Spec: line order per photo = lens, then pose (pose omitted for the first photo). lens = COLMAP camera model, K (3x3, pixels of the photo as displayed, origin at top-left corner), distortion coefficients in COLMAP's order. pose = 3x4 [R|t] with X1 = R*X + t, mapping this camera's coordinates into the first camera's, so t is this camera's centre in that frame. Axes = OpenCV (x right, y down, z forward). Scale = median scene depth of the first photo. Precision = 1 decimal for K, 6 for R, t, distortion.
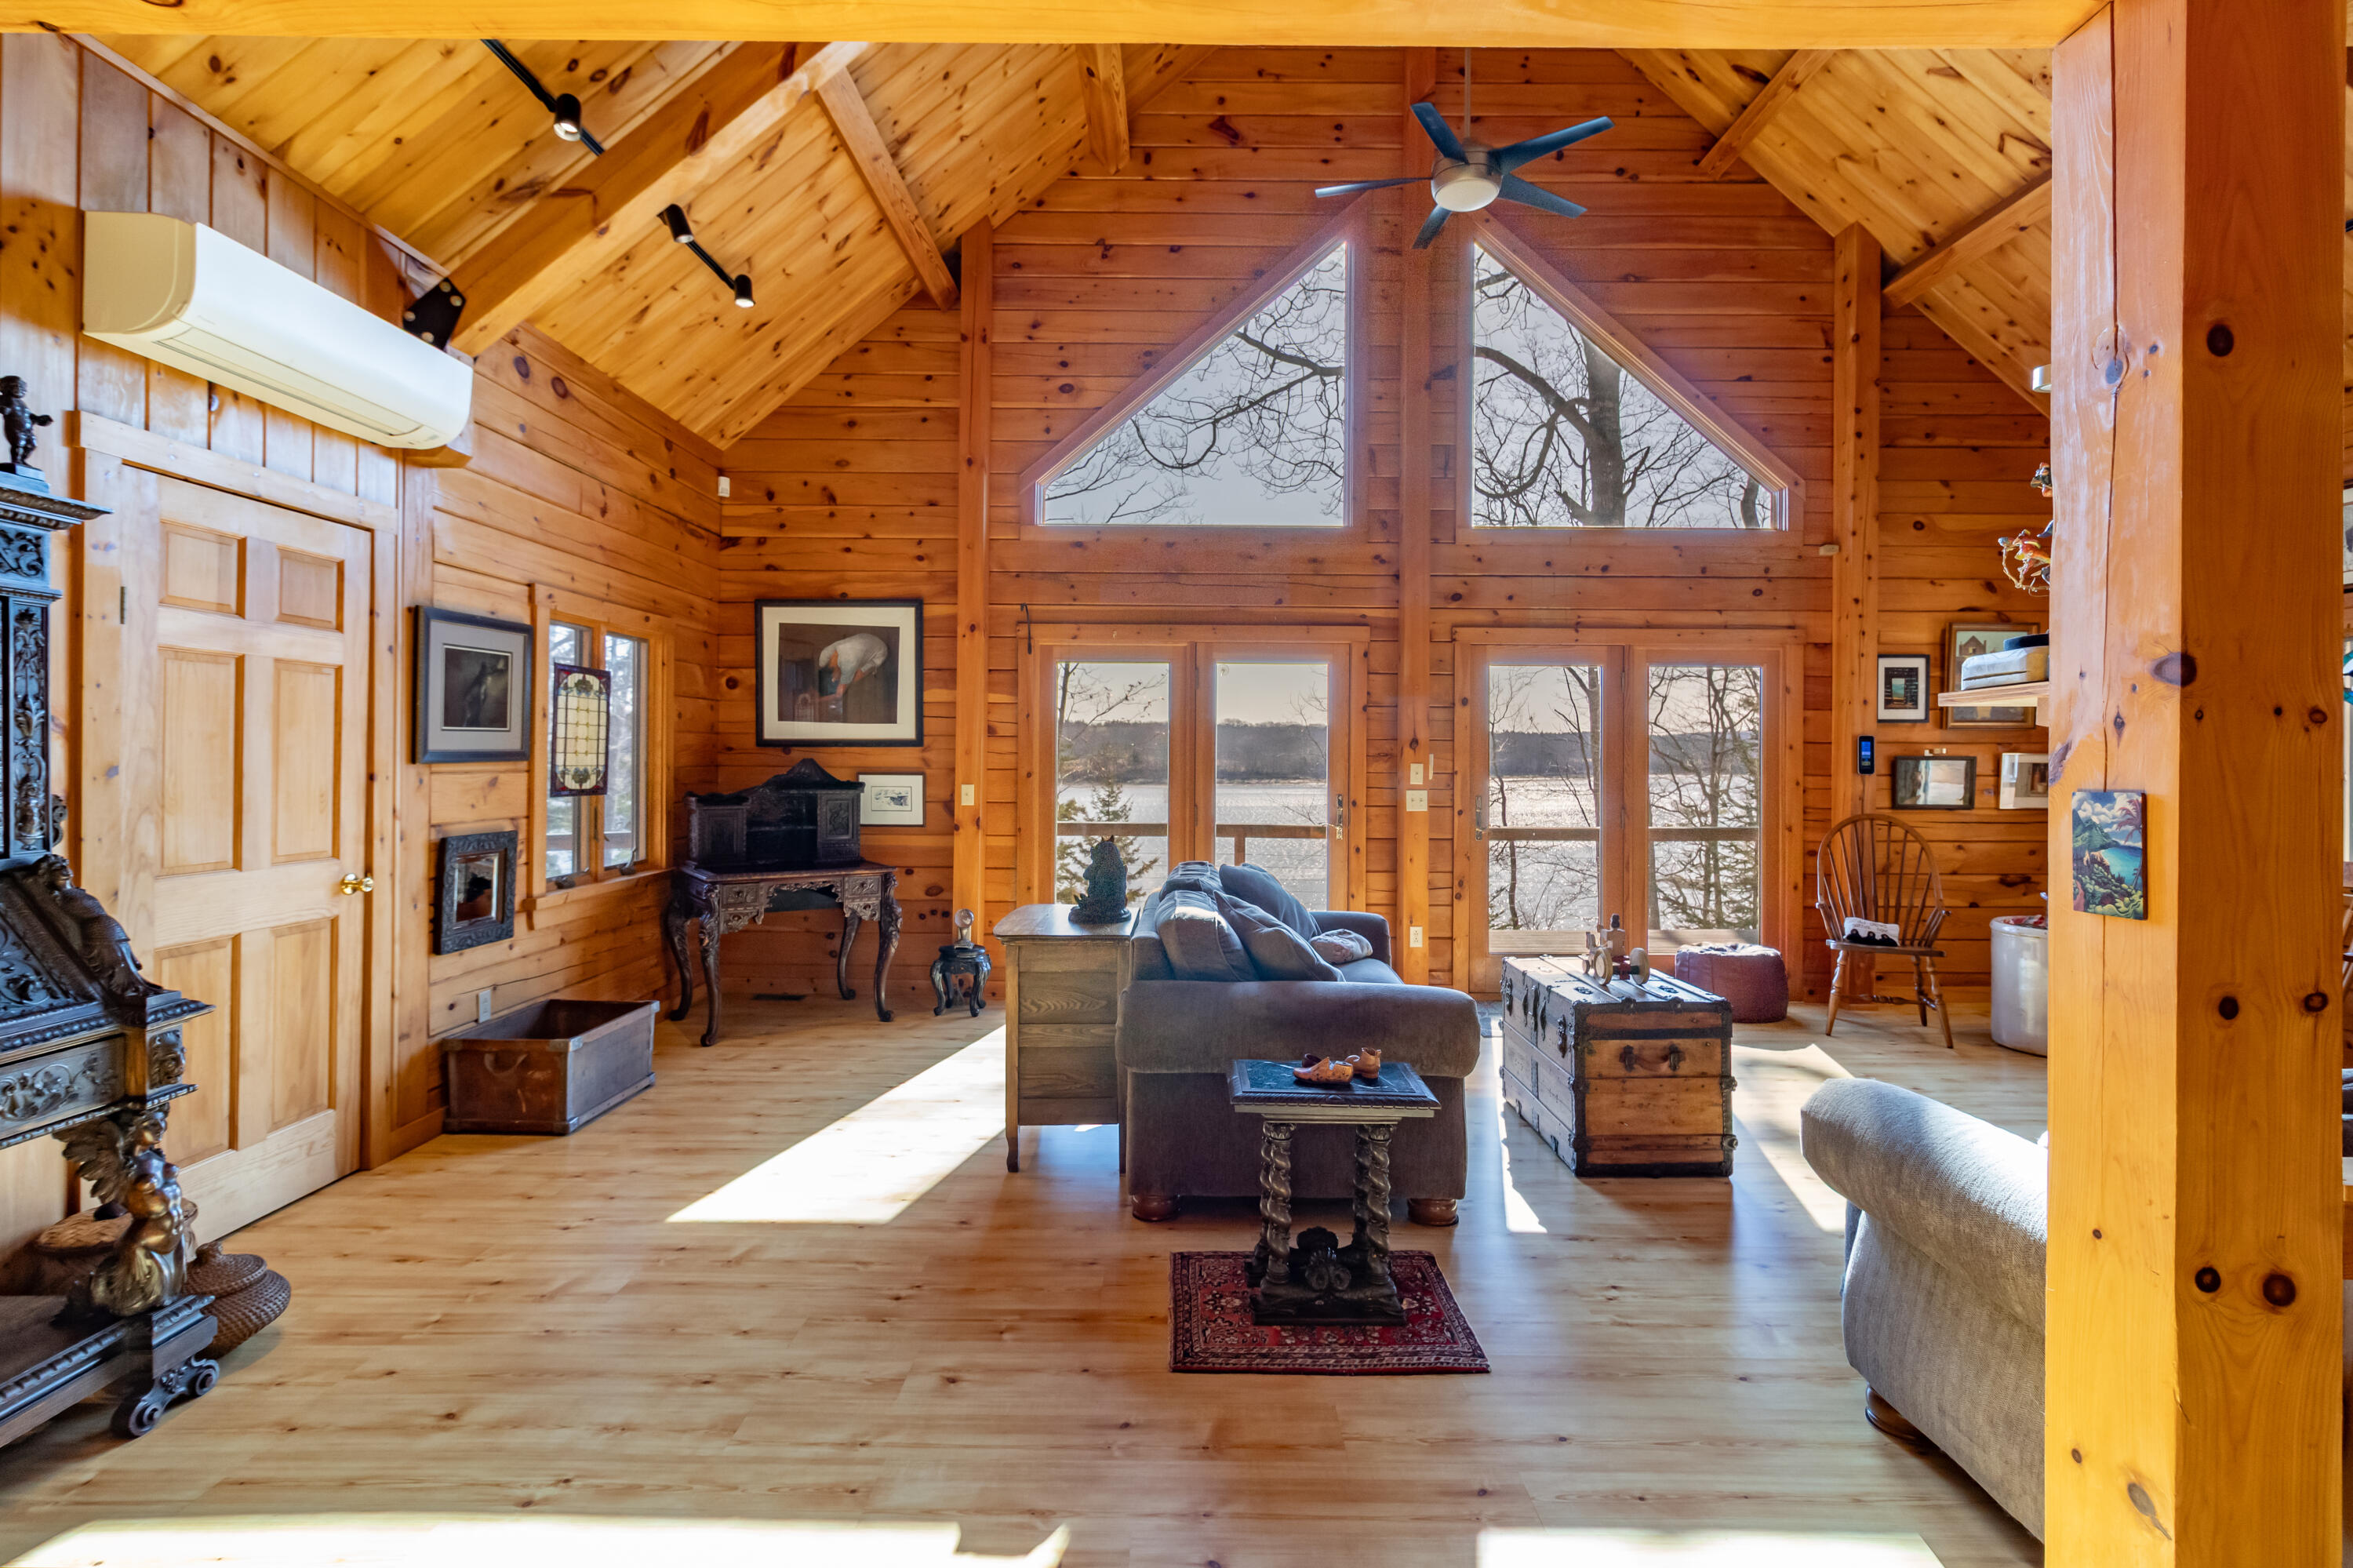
lens RADIAL K [[1096.0, 0, 1192.4], [0, 1096.0, 751.3], [0, 0, 1]] dist [0.005574, 0.000630]
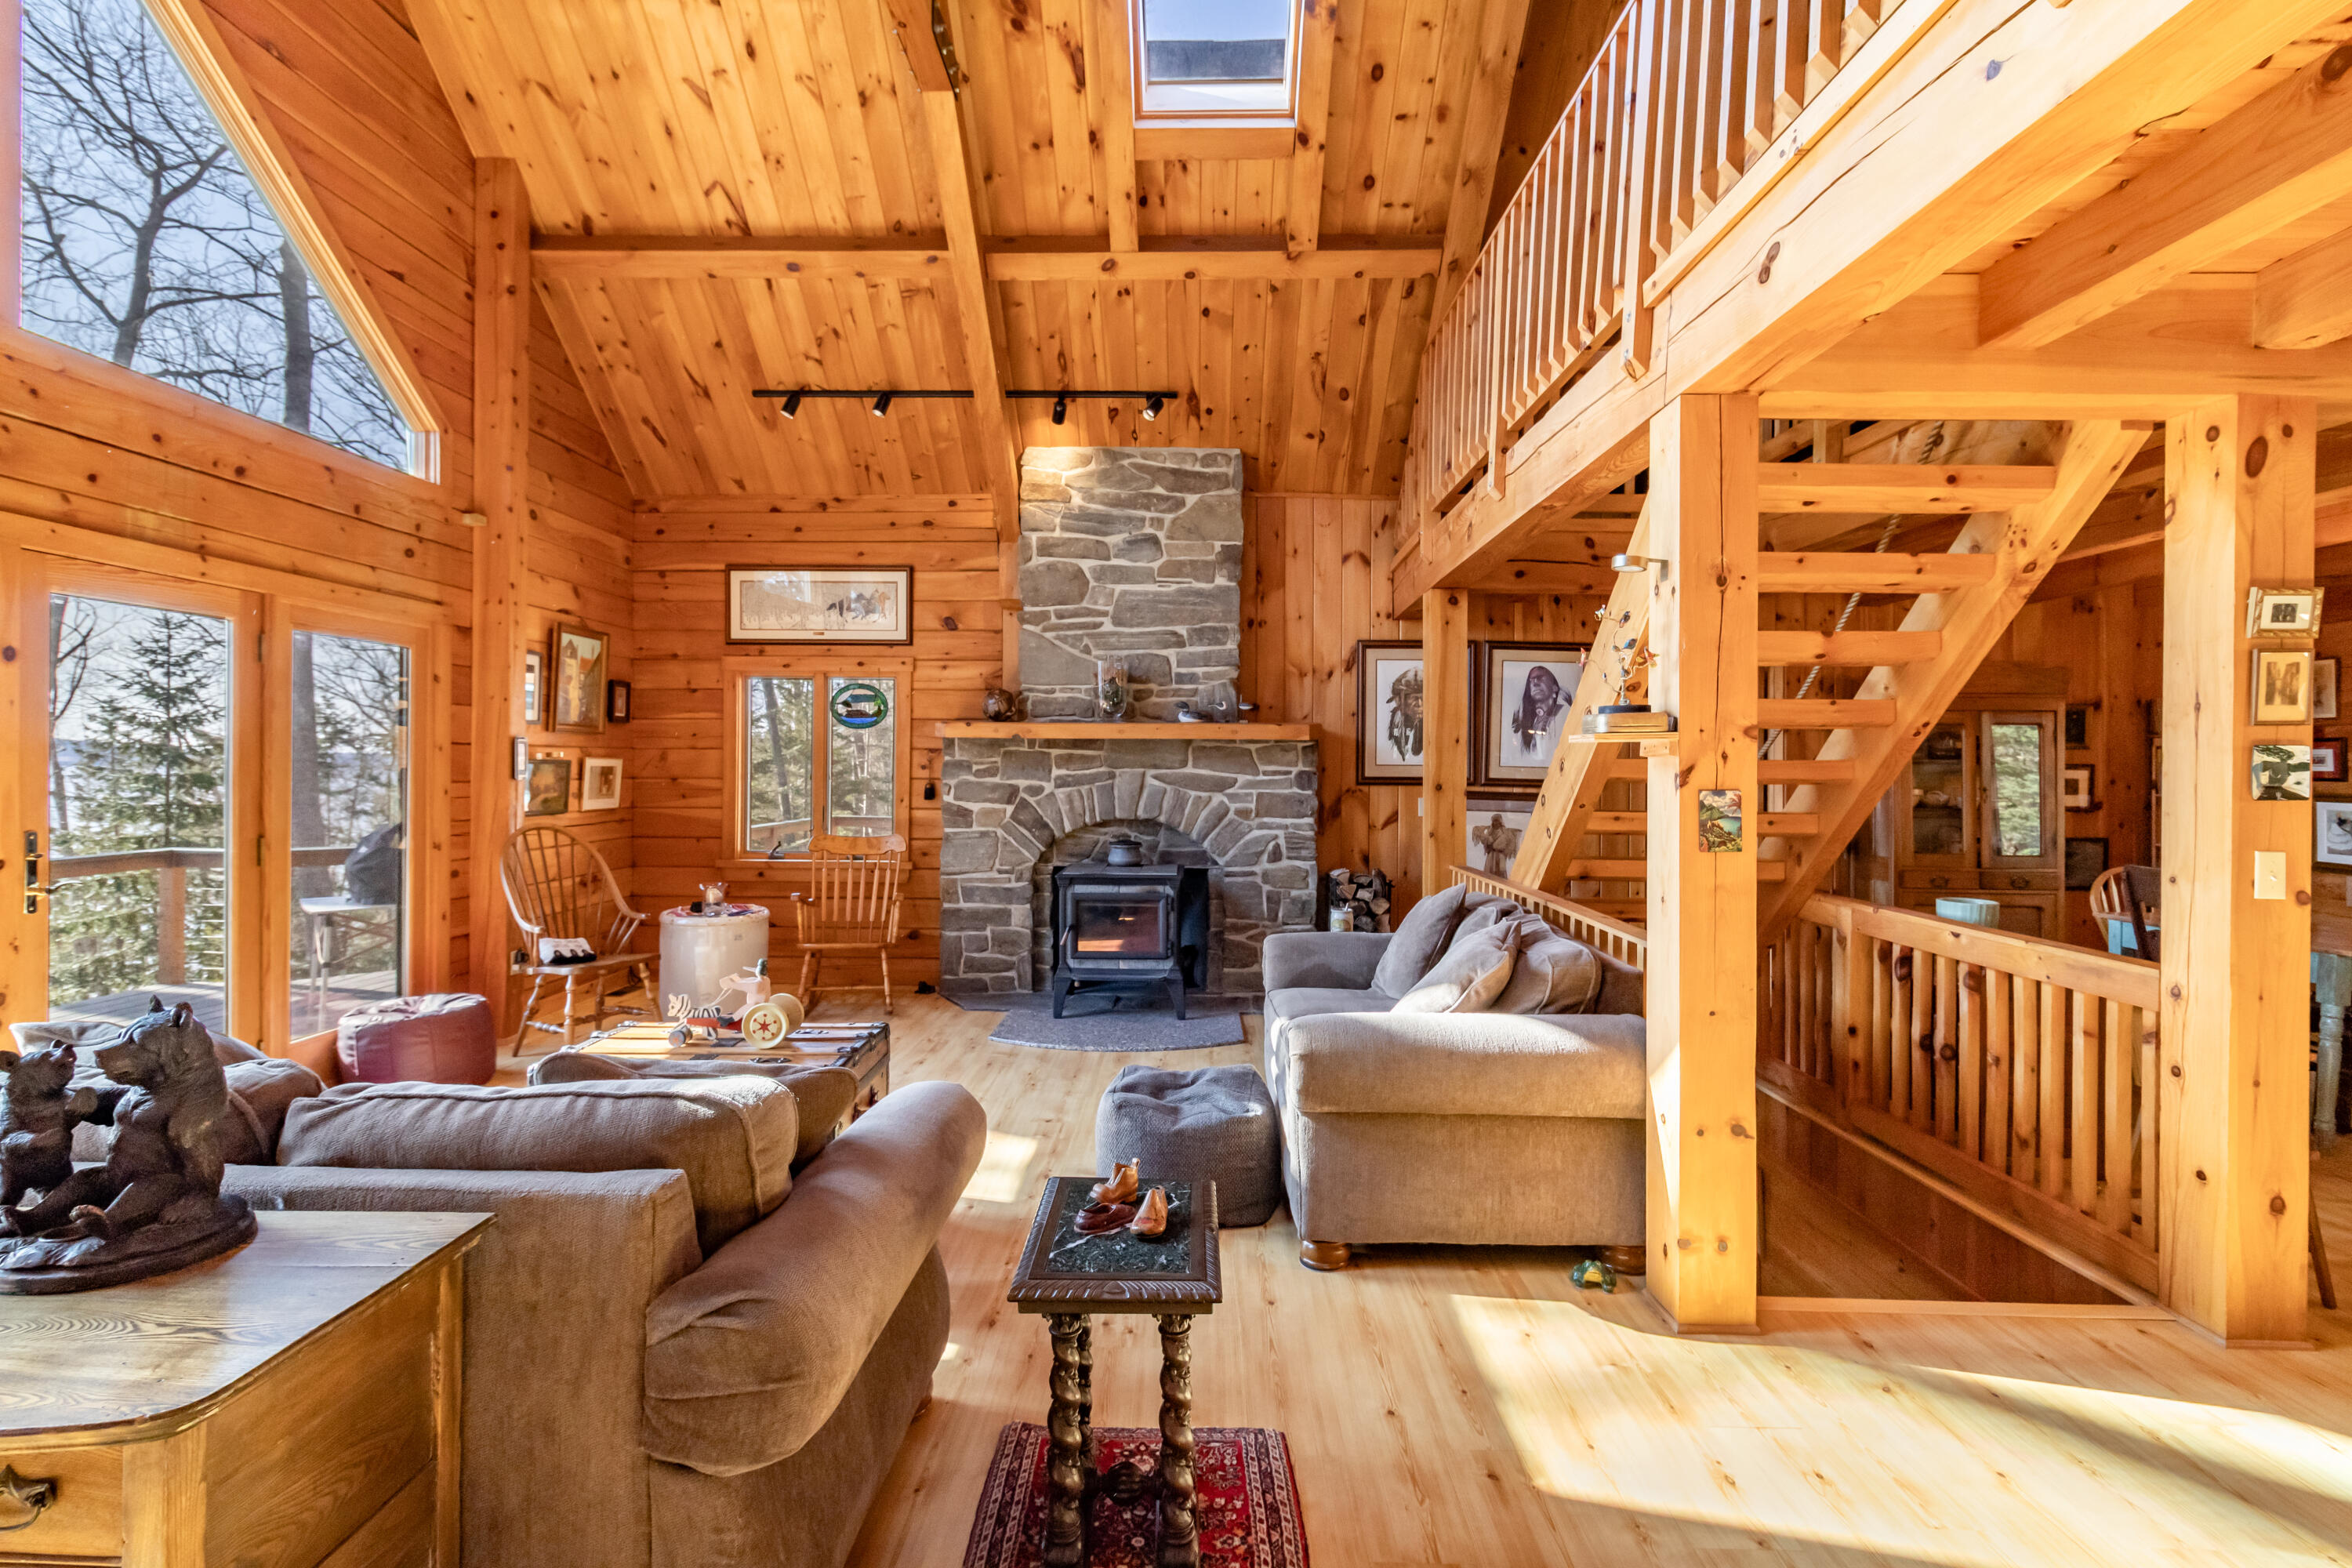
lens RADIAL K [[1095.5, 0, 1161.8], [0, 1095.5, 763.6], [0, 0, 1]] dist [0.005574, 0.000630]
pose [[0.039202, -0.000454, 0.999231, -0.267384], [-0.013355, 0.999910, 0.000978, -0.000012], [-0.999142, -0.013383, 0.039193, 0.435178]]
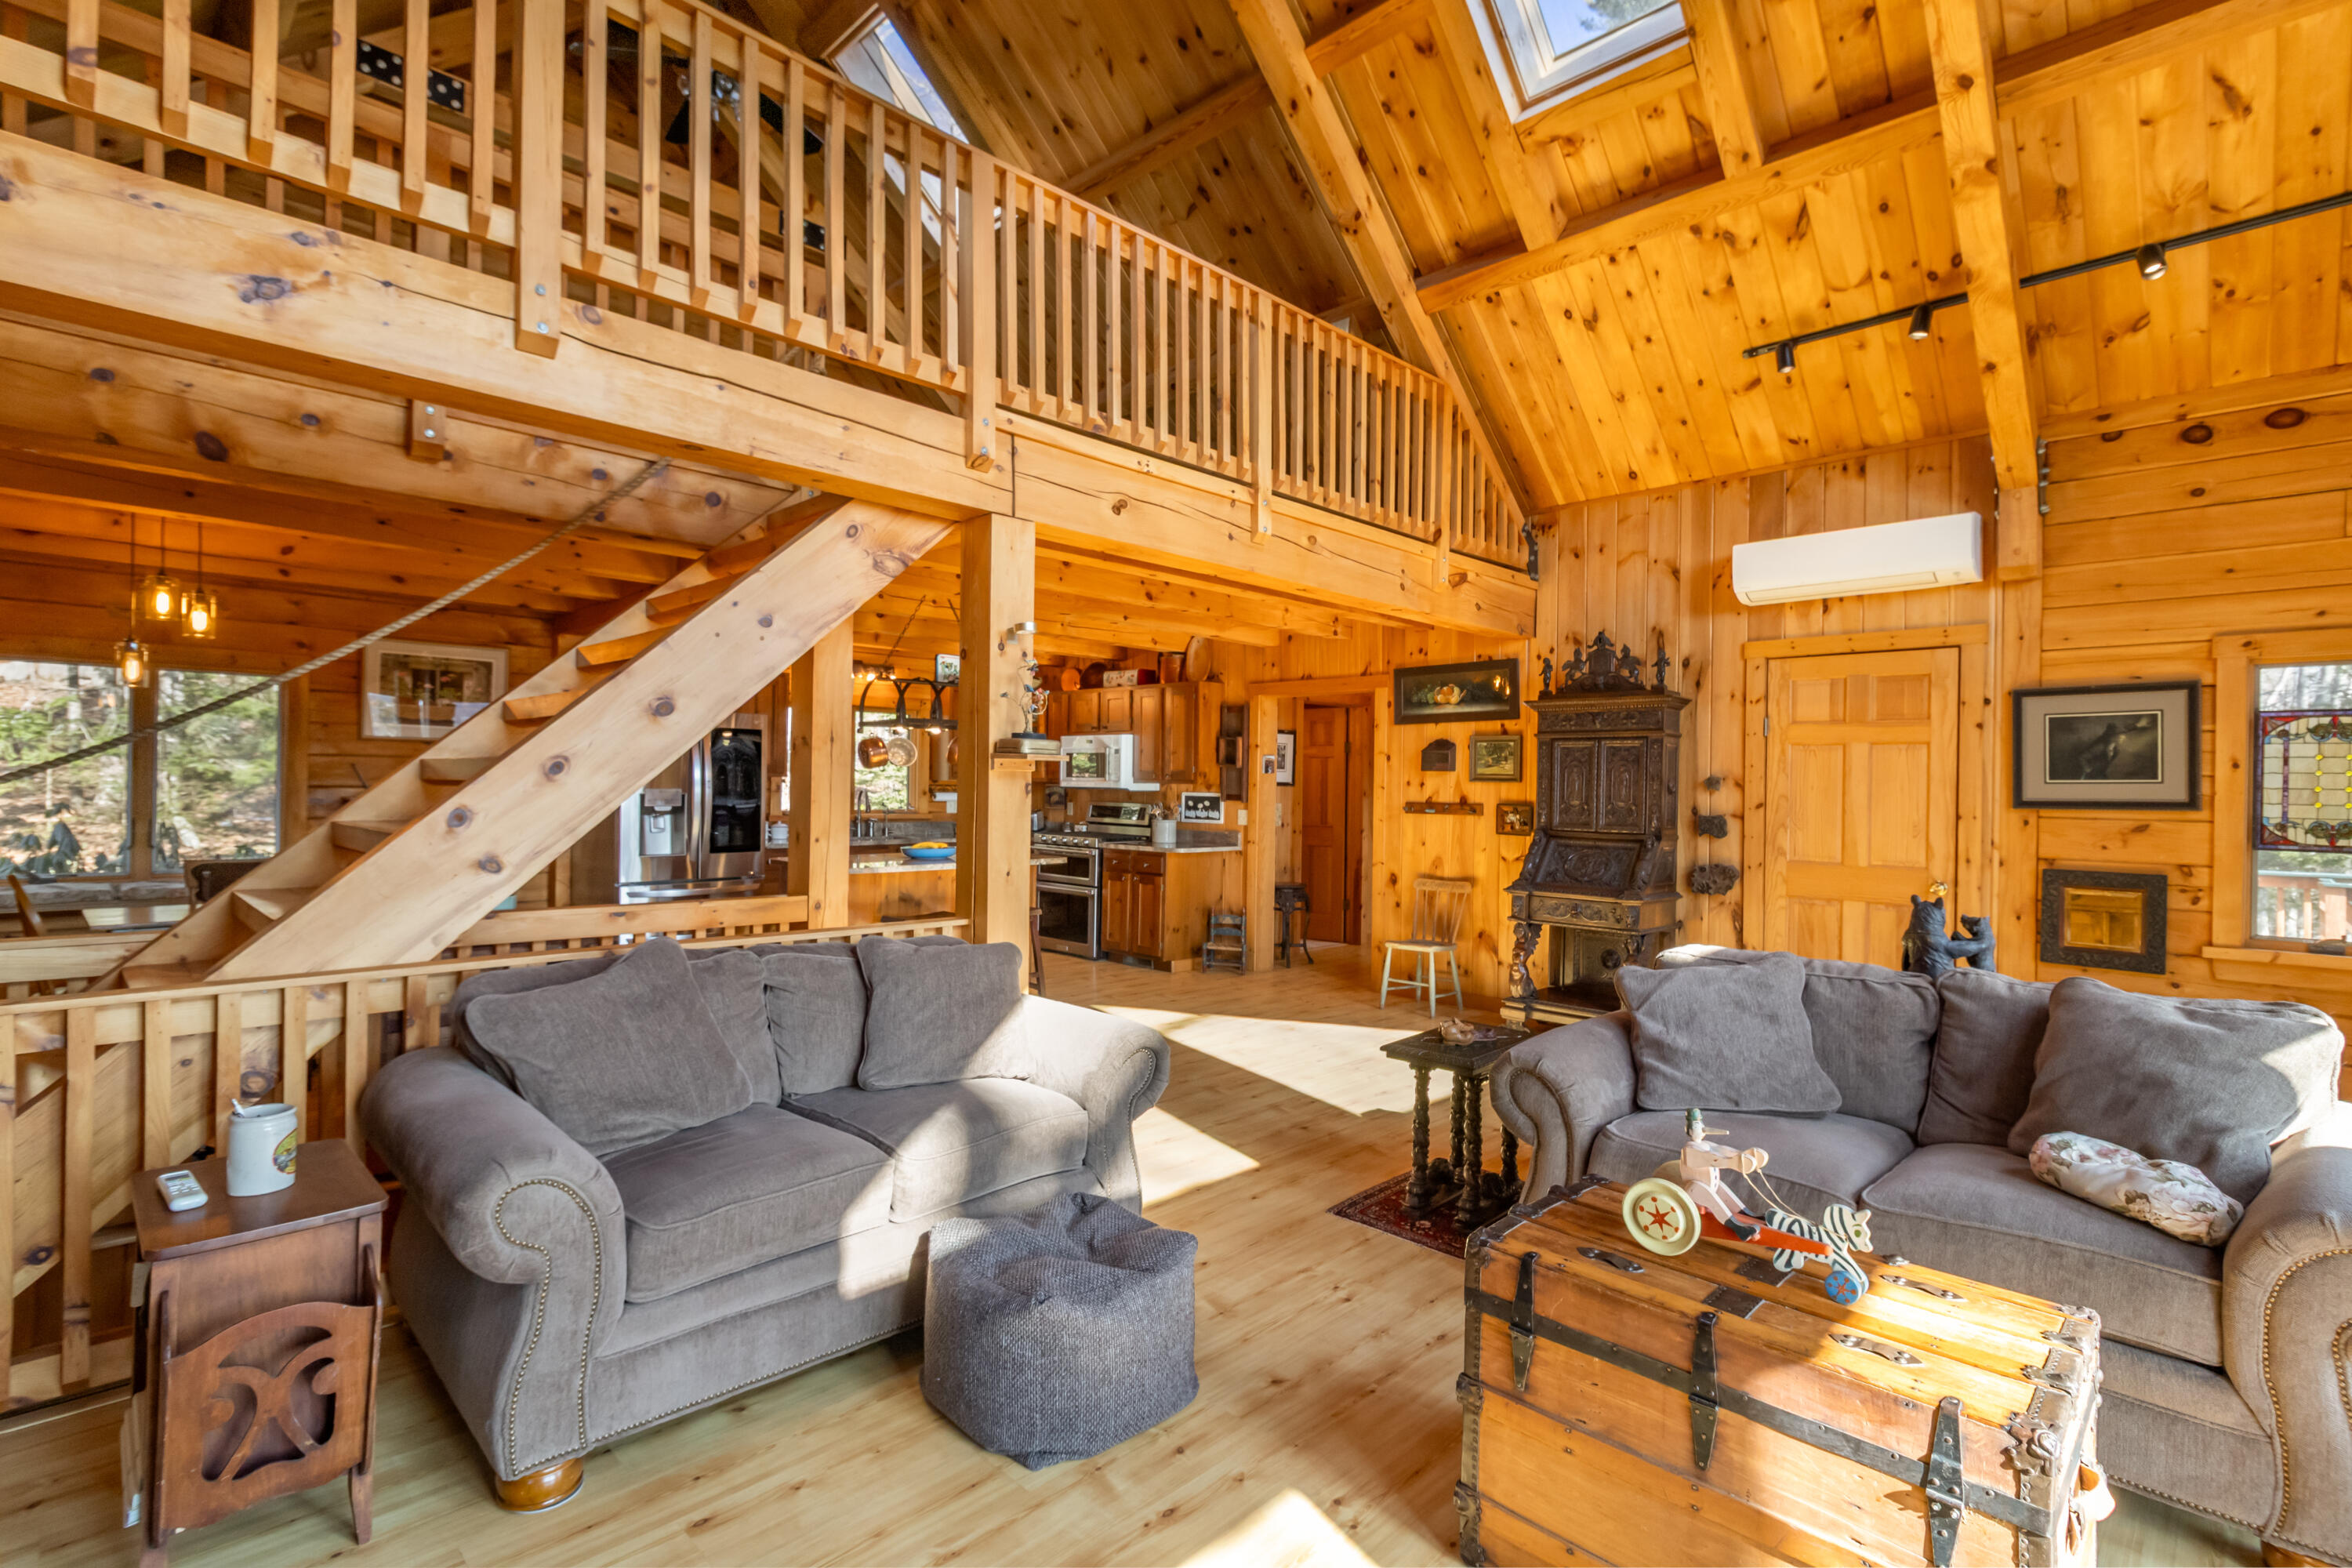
lens RADIAL K [[1095.5, 0, 1193.1], [0, 1095.5, 782.7], [0, 0, 1]] dist [0.005574, 0.000630]
pose [[-0.701468, -0.018848, -0.712452, 0.581866], [-0.016705, 0.999810, -0.010003, 0.006023], [0.712506, 0.004885, -0.701649, 0.767128]]
